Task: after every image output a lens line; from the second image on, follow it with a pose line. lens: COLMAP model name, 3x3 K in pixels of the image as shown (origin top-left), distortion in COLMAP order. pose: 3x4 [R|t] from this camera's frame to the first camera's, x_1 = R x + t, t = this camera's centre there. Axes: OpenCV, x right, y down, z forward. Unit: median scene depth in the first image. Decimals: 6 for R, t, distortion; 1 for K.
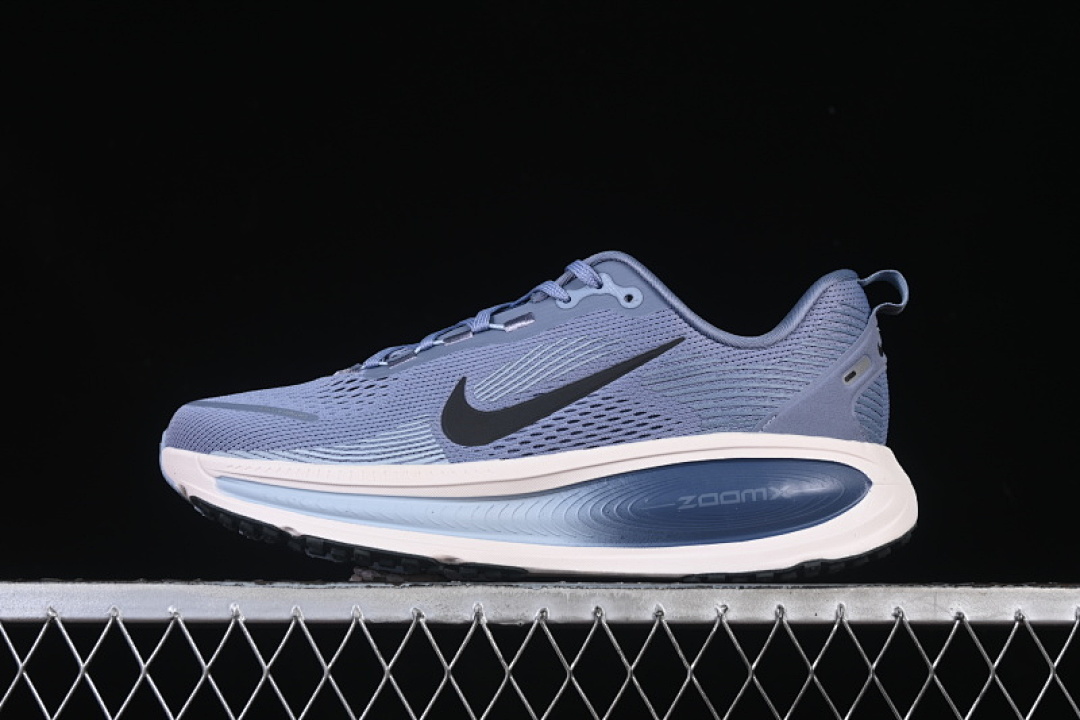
lens RADIAL K [[2319.0, 0, 540.0], [0, 2319.0, 360.0], [0, 0, 1]] dist [0.069515, -0.077134]
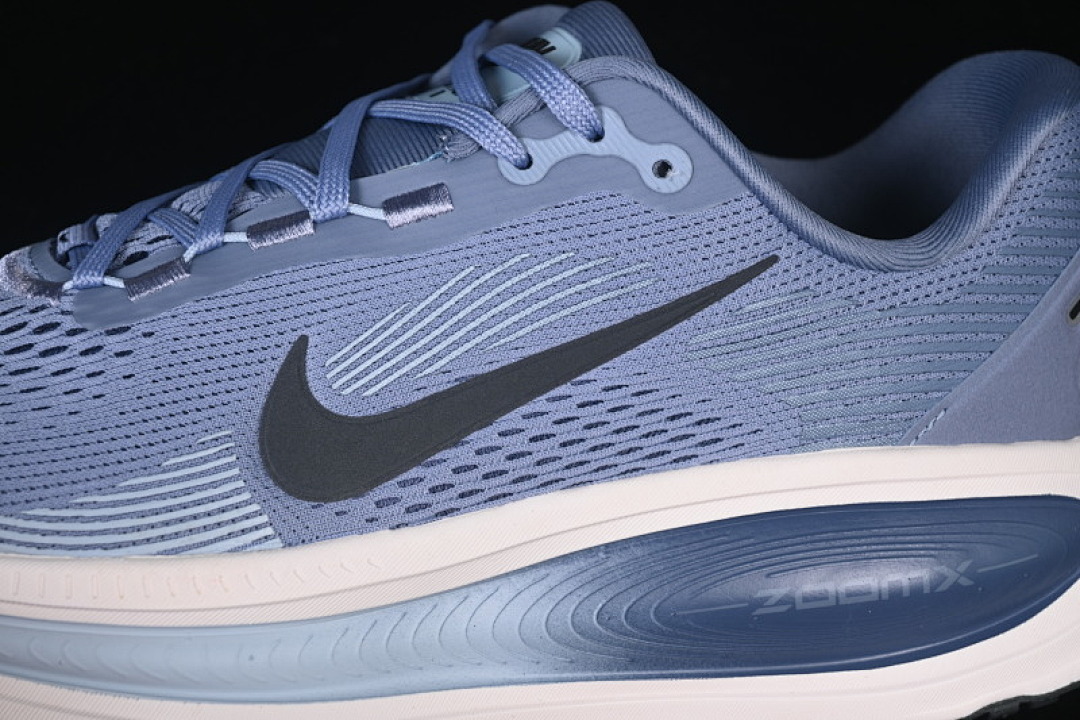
lens RADIAL K [[2319.0, 0, 540.0], [0, 2319.0, 360.0], [0, 0, 1]] dist [0.069515, -0.077134]
pose [[0.979888, -0.025653, 0.197891, -0.078654], [-0.045049, 0.937661, 0.344618, -0.150430], [-0.194395, -0.346602, 0.917648, 0.572346]]
